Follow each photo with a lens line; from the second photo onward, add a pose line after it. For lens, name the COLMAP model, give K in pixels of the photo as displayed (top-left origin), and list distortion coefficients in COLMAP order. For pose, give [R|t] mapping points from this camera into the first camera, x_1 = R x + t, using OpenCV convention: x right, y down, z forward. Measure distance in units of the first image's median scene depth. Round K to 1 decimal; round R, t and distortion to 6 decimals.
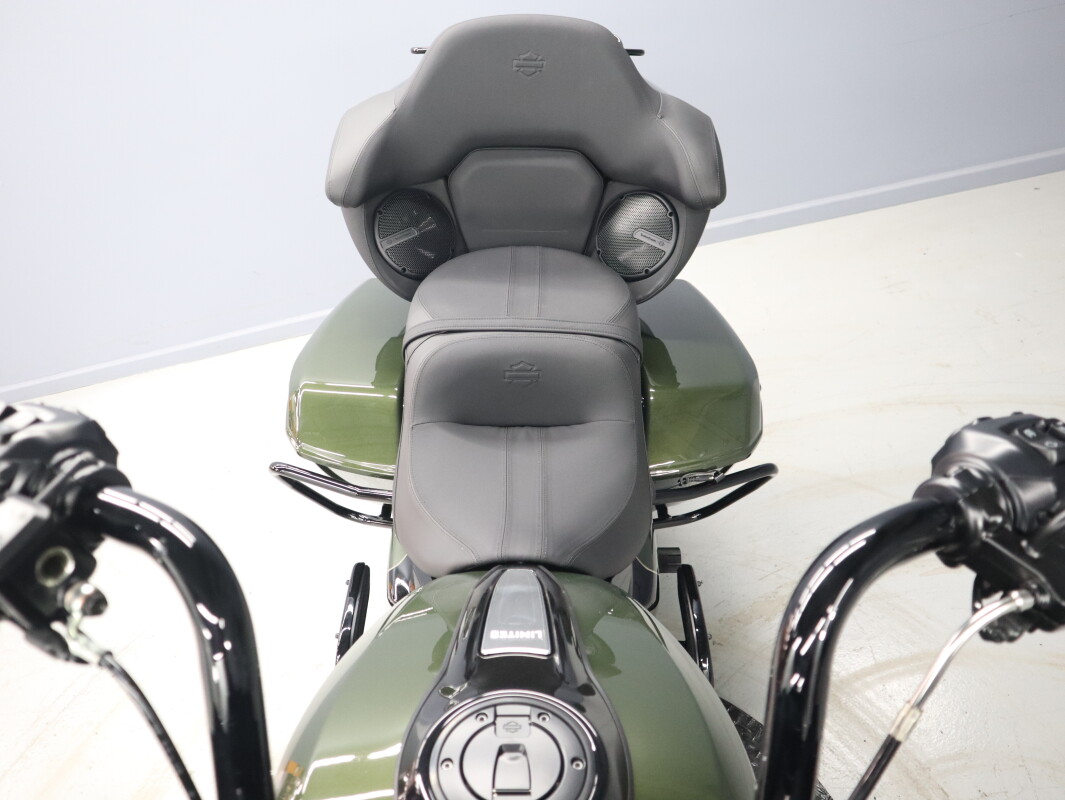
lens RADIAL K [[849.0, 0, 536.5], [0, 849.0, 402.4], [0, 0, 1]] dist [-0.116290, 0.086982]
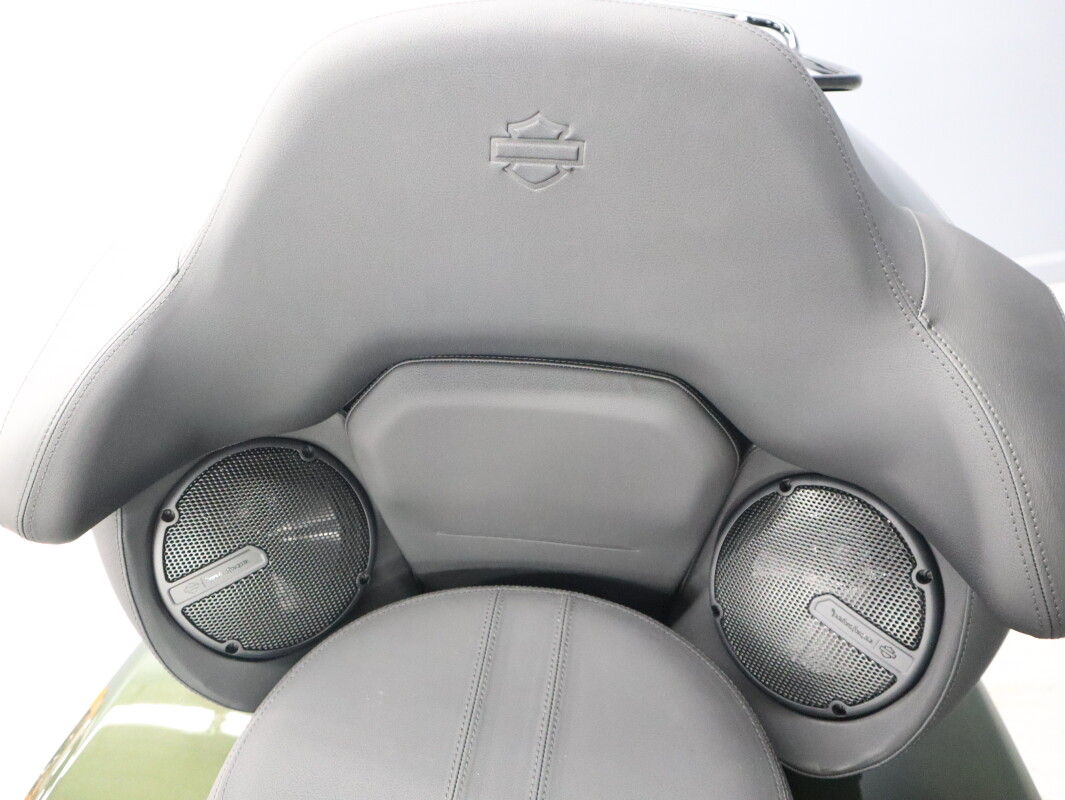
lens RADIAL K [[849.0, 0, 536.5], [0, 849.0, 402.4], [0, 0, 1]] dist [-0.116290, 0.086982]
pose [[0.989913, 0.051181, -0.132105, 0.039374], [-0.042345, 0.996728, 0.068849, -0.315102], [0.135197, -0.062561, 0.988842, 0.632732]]
